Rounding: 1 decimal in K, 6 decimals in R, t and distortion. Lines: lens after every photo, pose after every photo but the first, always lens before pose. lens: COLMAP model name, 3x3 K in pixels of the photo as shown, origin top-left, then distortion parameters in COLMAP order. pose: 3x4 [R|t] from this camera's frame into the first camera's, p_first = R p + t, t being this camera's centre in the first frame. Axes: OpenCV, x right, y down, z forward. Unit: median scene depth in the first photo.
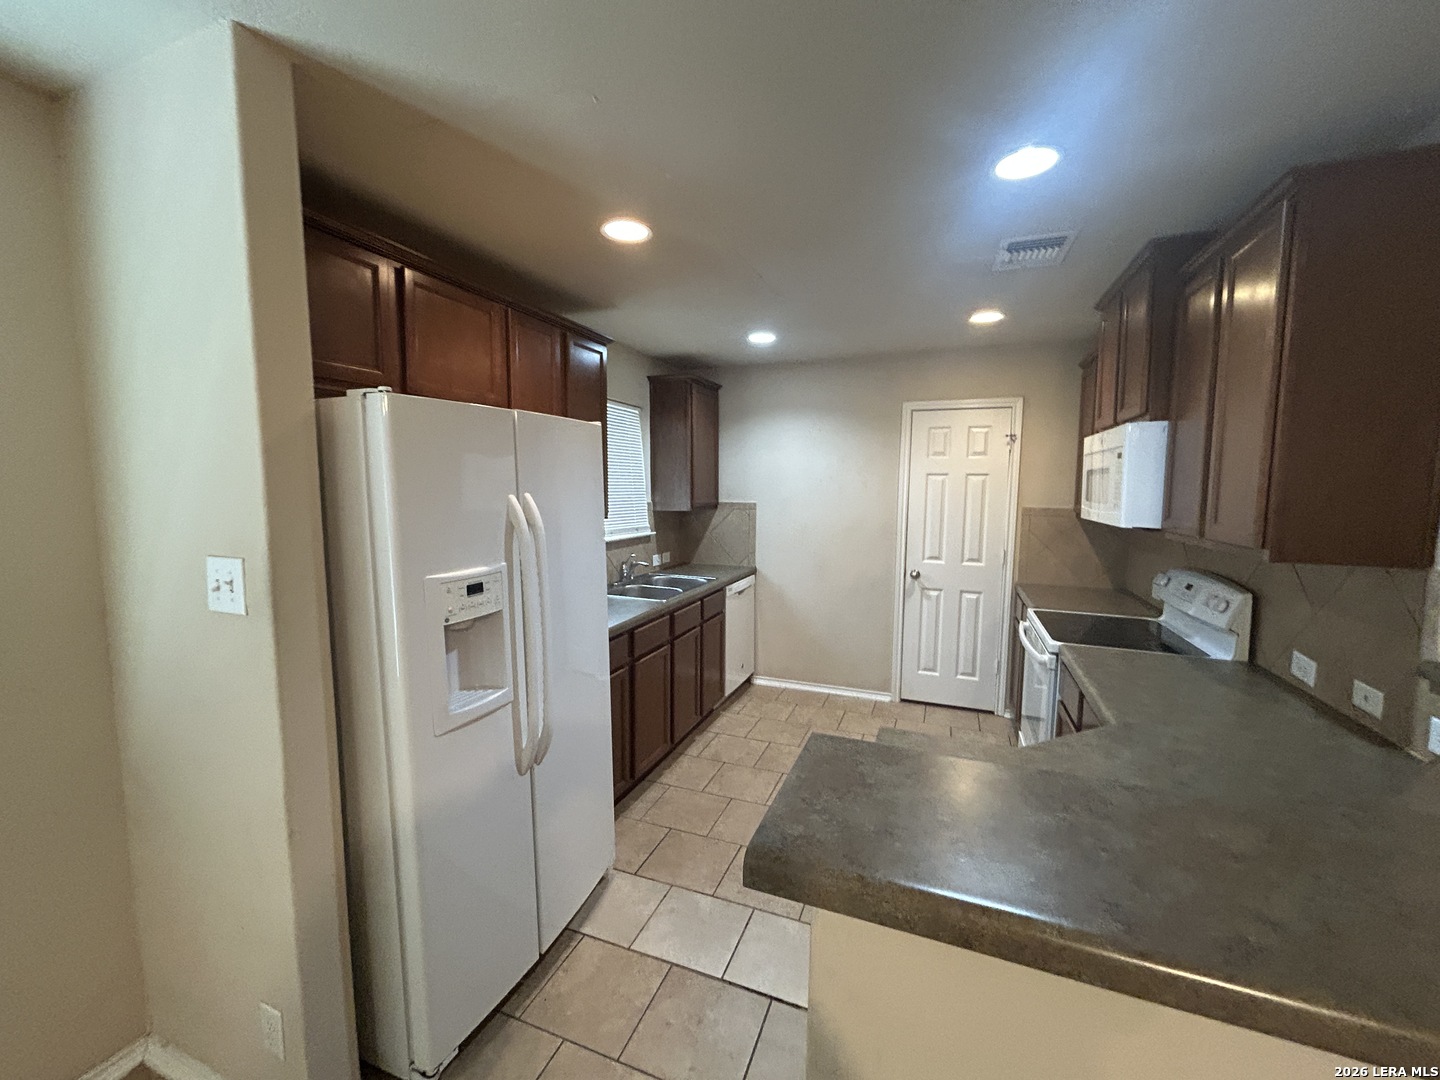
lens RADIAL K [[581.8, 0, 718.5], [0, 581.8, 539.4], [0, 0, 1]] dist [0.000884, 0.000676]
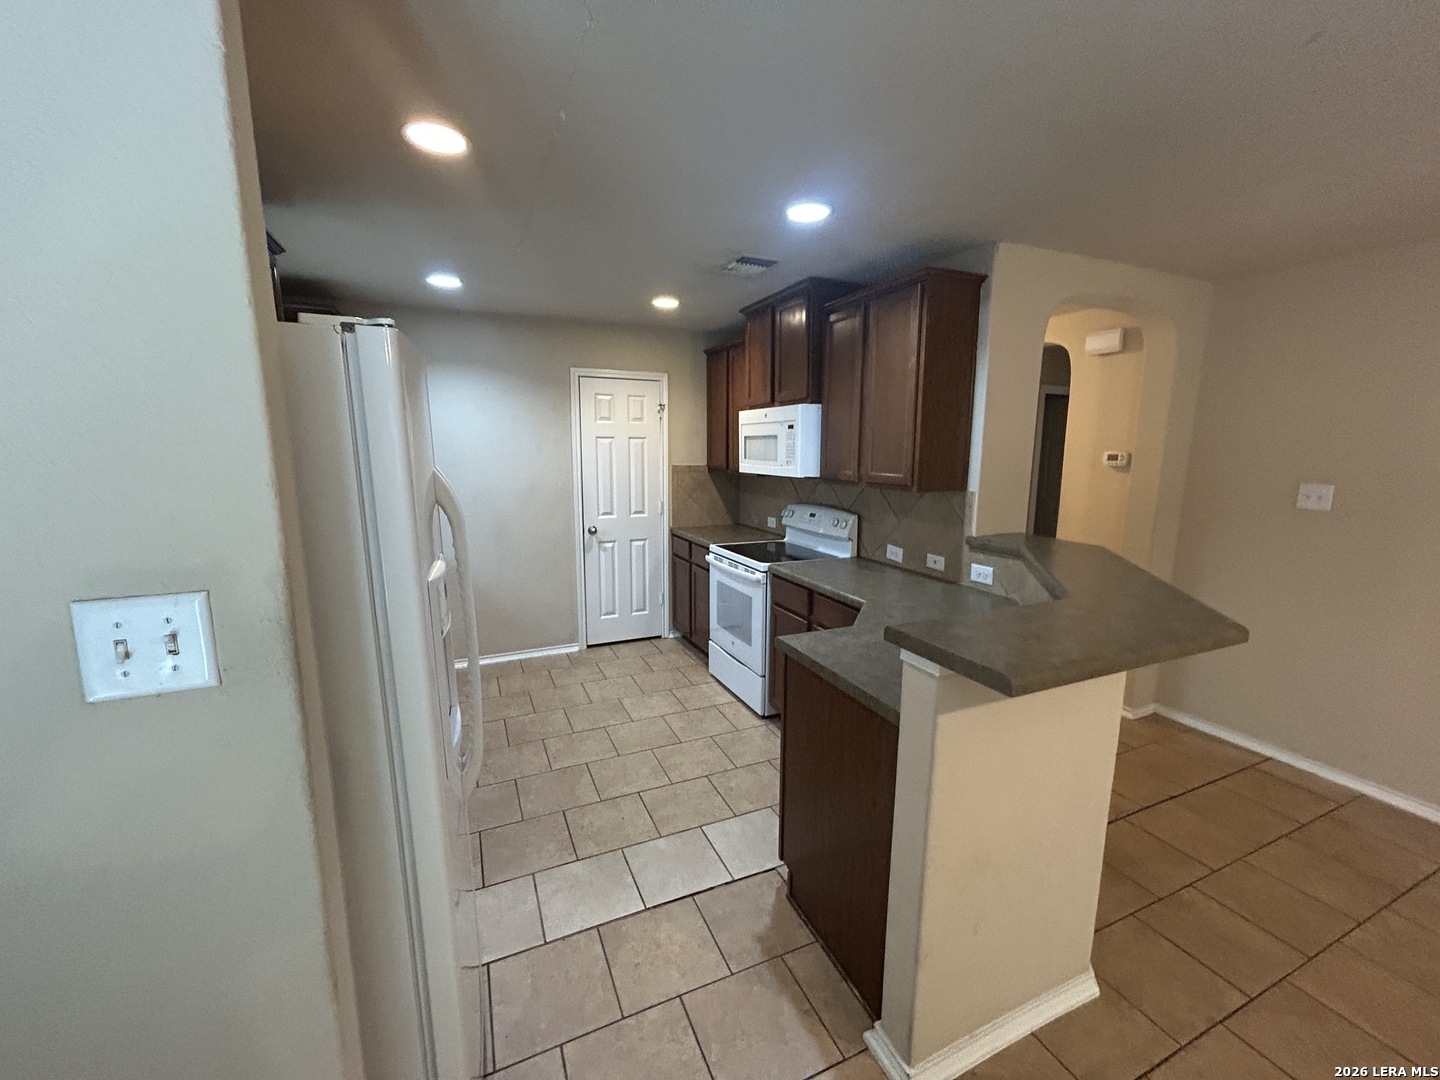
lens RADIAL K [[581.8, 0, 718.5], [0, 581.8, 539.4], [0, 0, 1]] dist [0.000884, 0.000676]
pose [[0.699140, -0.118559, 0.705087, -0.329836], [0.069832, 0.992764, 0.097689, -0.015352], [-0.711566, -0.019061, 0.702360, 0.085867]]
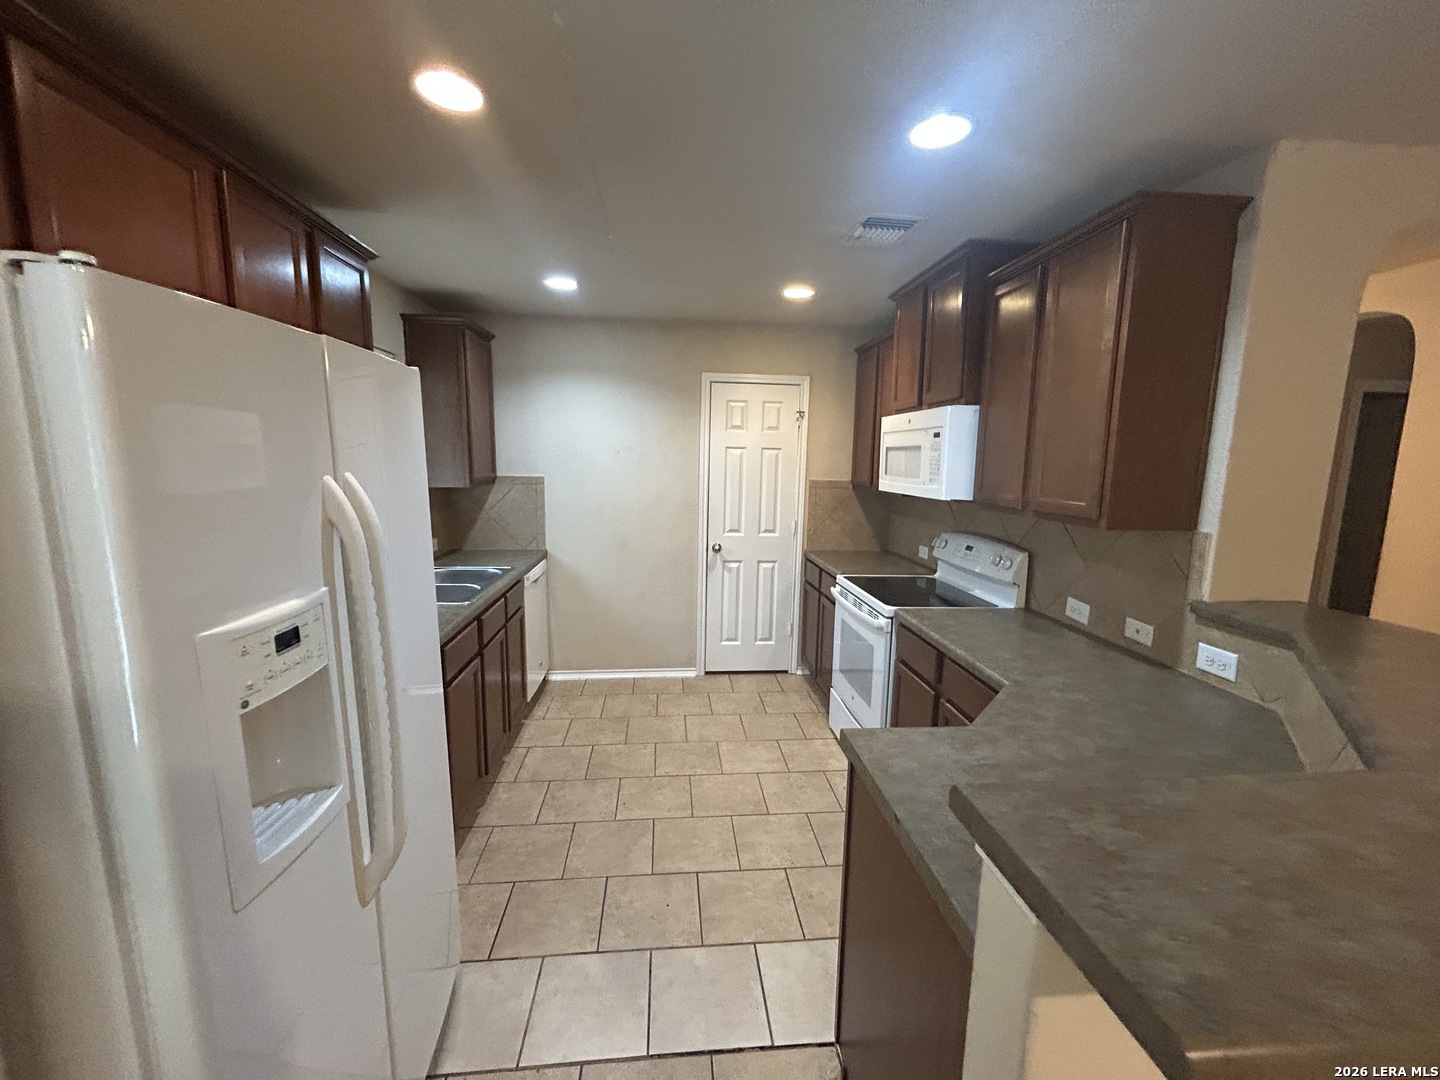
lens RADIAL K [[581.2, 0, 718.2], [0, 581.2, 539.8], [0, 0, 1]] dist [0.000312, 0.000356]
pose [[0.891448, -0.054987, 0.449774, -0.135116], [0.031191, 0.997702, 0.060153, -0.016978], [-0.452048, -0.039595, 0.891115, 0.134844]]
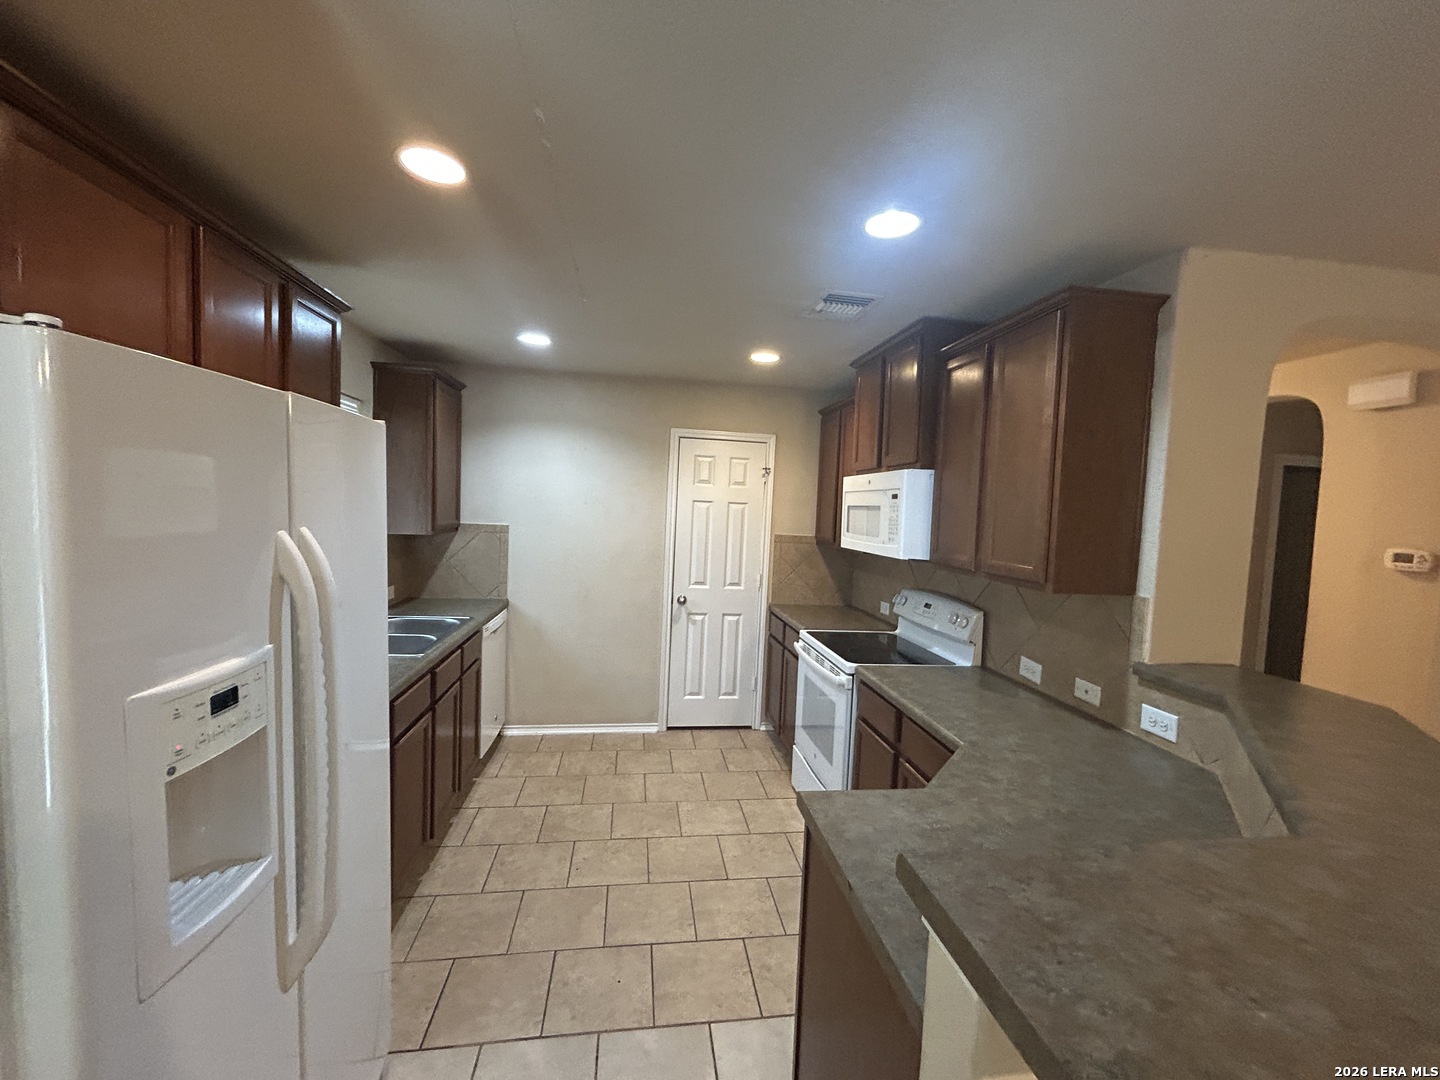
lens RADIAL K [[581.8, 0, 718.5], [0, 581.8, 539.4], [0, 0, 1]] dist [0.000884, 0.000676]
pose [[0.865989, 0.002925, 0.500054, -0.133644], [0.010350, 0.999664, -0.023772, -0.024475], [-0.499956, 0.025762, 0.865668, 0.125053]]
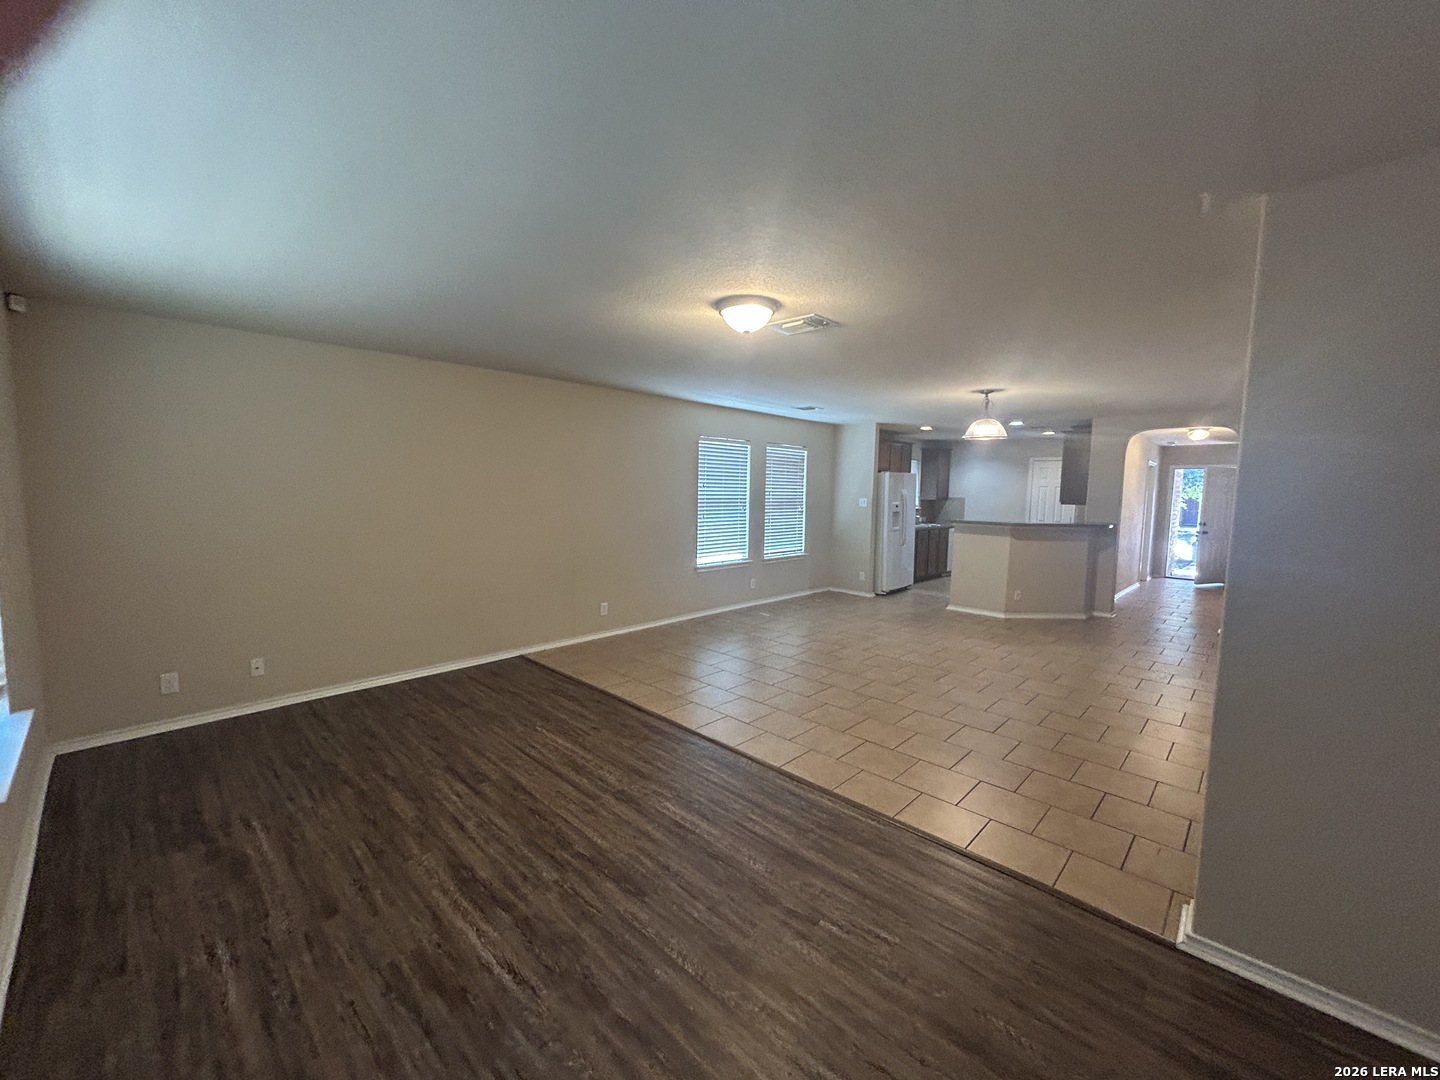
lens RADIAL K [[585.3, 0, 720.0], [0, 585.3, 540.0], [0, 0, 1]] dist [-0.002225, 0.000146]
pose [[0.926121, 0.045305, -0.374496, 0.053630], [-0.050509, 0.998715, -0.004088, 0.236449], [0.373830, 0.022701, 0.927219, -2.193337]]
